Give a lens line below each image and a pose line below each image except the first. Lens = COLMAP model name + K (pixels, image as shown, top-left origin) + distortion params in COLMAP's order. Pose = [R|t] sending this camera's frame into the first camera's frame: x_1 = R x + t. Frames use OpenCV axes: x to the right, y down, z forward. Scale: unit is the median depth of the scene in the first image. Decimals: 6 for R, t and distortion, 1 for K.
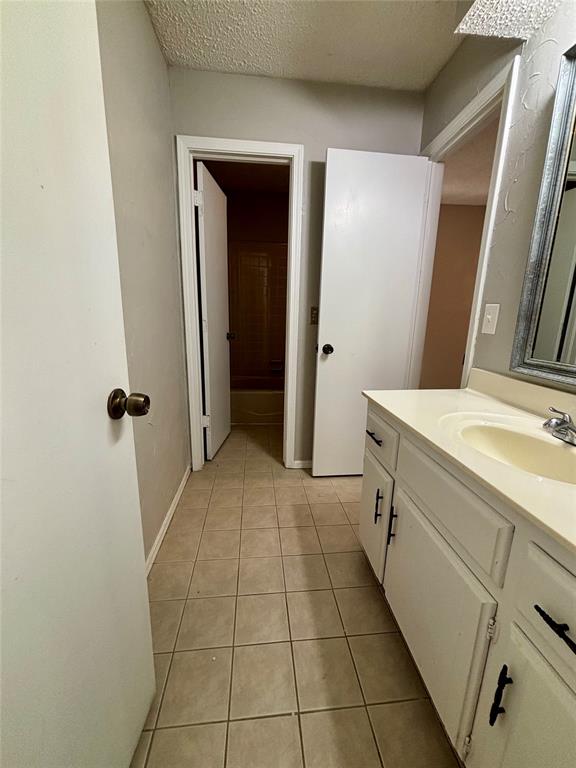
lens RADIAL K [[310.3, 0, 287.4], [0, 310.3, 384.6], [0, 0, 1]] dist [0.001969, -0.001112]
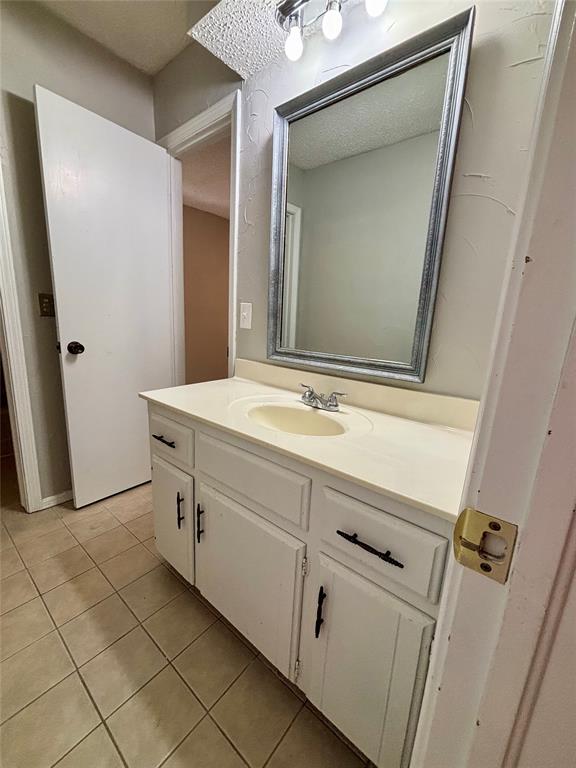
lens RADIAL K [[310.3, 0, 287.4], [0, 310.3, 384.6], [0, 0, 1]] dist [0.001969, -0.001112]
pose [[0.702956, -0.132183, 0.698842, -0.092072], [0.119660, 0.990552, 0.066995, -0.014507], [-0.701095, 0.036529, 0.712132, 0.075237]]
